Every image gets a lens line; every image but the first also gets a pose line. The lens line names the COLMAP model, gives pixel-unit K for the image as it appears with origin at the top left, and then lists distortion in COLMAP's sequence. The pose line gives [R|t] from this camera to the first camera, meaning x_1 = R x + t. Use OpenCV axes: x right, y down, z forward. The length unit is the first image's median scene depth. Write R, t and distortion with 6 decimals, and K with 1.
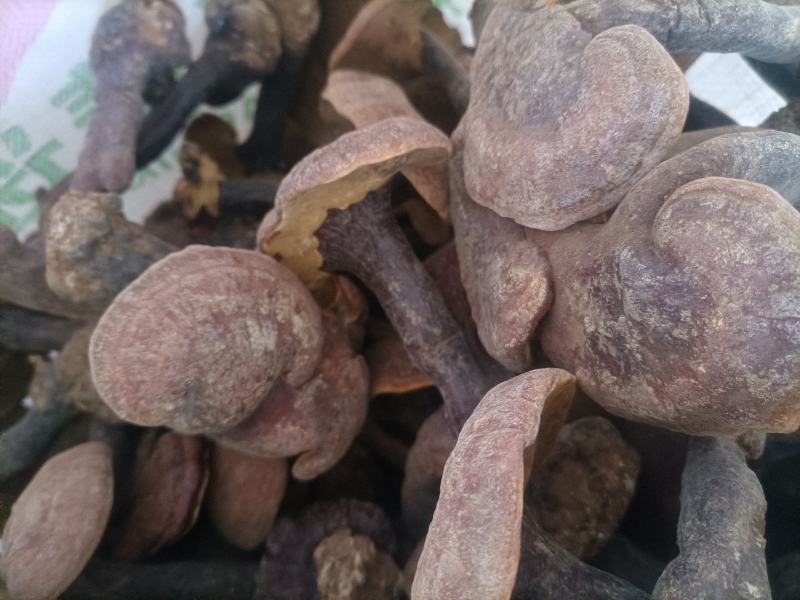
lens RADIAL K [[627.1, 0, 400.0], [0, 627.1, 300.0], [0, 0, 1]] dist [-0.057656, 0.004602]
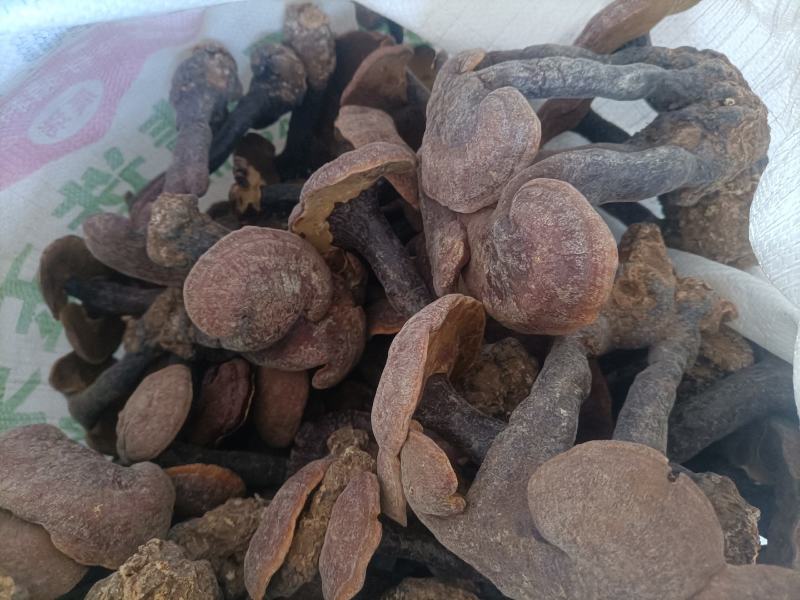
lens RADIAL K [[627.1, 0, 400.0], [0, 627.1, 300.0], [0, 0, 1]] dist [-0.057656, 0.004602]
pose [[0.998338, -0.001470, -0.057608, 0.135552], [0.001156, 0.999984, -0.005498, 0.102830], [0.057615, 0.005423, 0.998324, -0.521546]]
